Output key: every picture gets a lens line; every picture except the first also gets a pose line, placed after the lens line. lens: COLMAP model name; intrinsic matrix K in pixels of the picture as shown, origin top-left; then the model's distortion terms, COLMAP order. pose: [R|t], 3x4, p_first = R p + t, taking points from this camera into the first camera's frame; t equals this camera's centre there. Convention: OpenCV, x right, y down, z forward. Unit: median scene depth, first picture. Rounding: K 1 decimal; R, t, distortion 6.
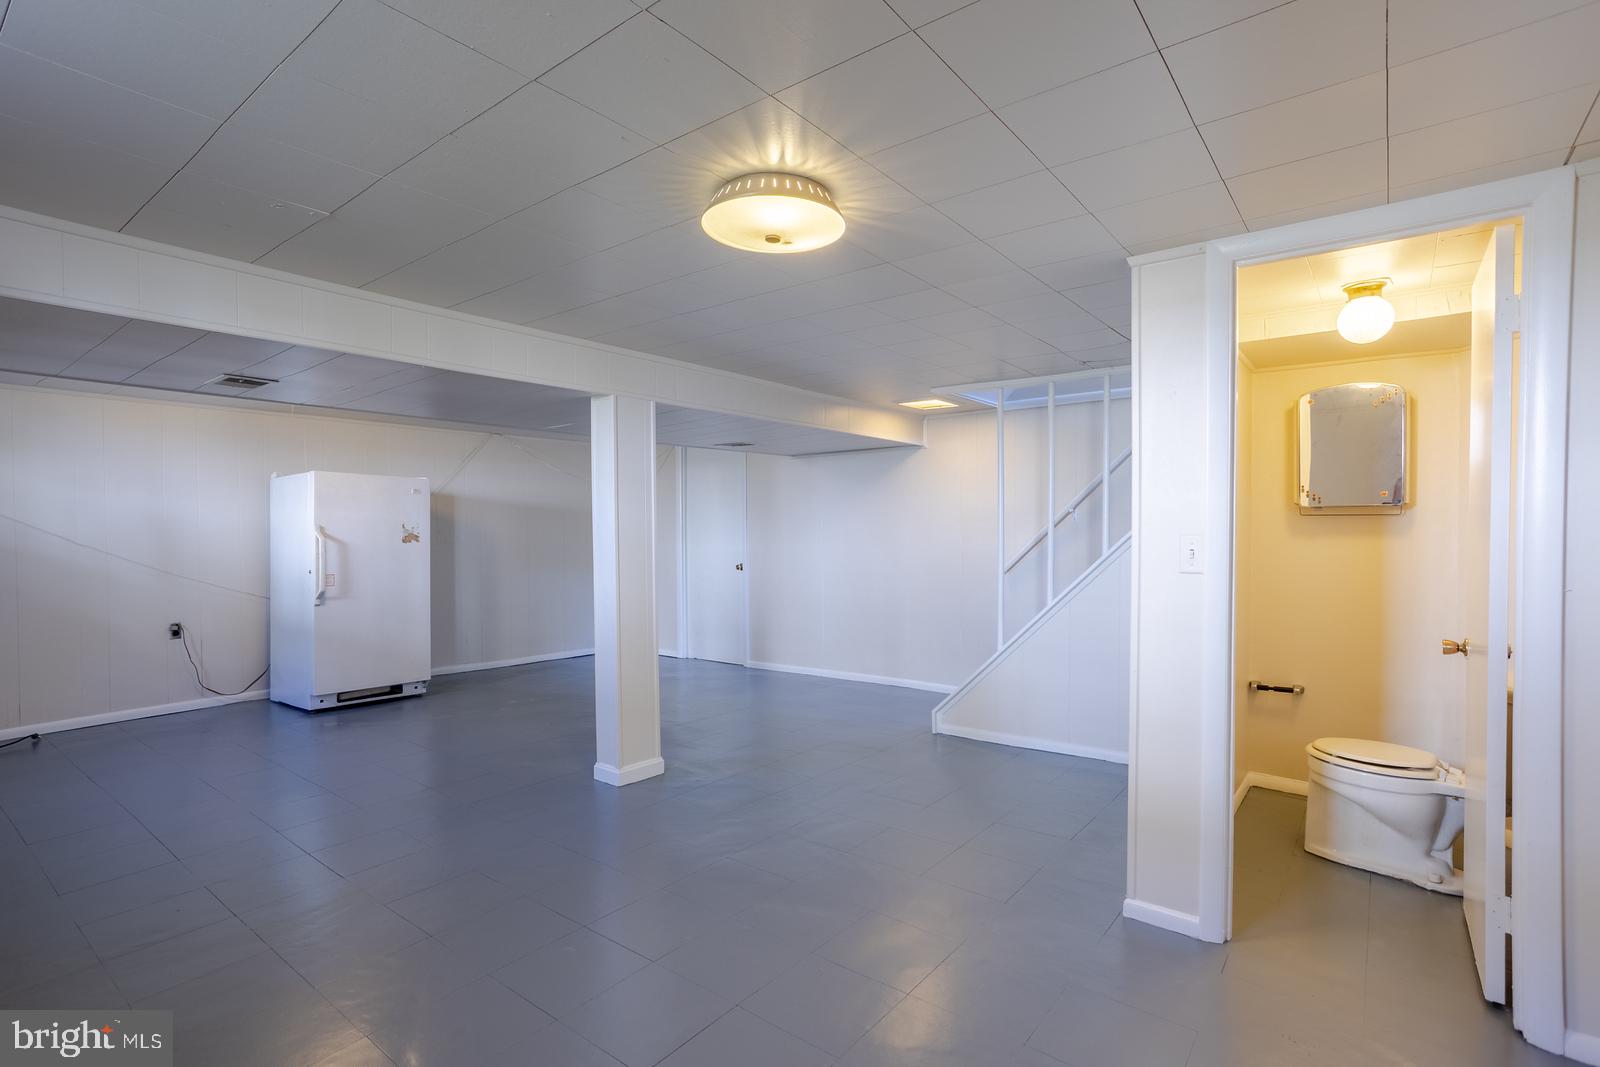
lens RADIAL K [[753.3, 0, 802.4], [0, 753.3, 535.9], [0, 0, 1]] dist [-0.024179, -0.000186]
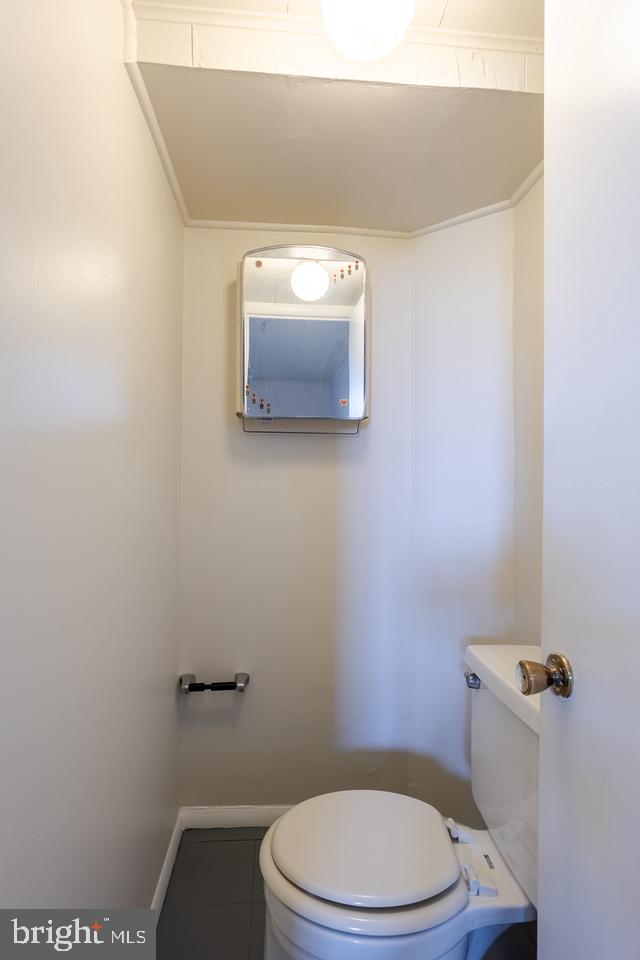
lens RADIAL K [[557.0, 0, 319.2], [0, 557.0, 479.6], [0, 0, 1]] dist [-0.007974, -0.000764]
pose [[0.737315, 0.000811, 0.675549, 0.366242], [0.001247, 0.999996, -0.002561, 0.018294], [-0.675548, 0.002731, 0.737311, 0.564977]]
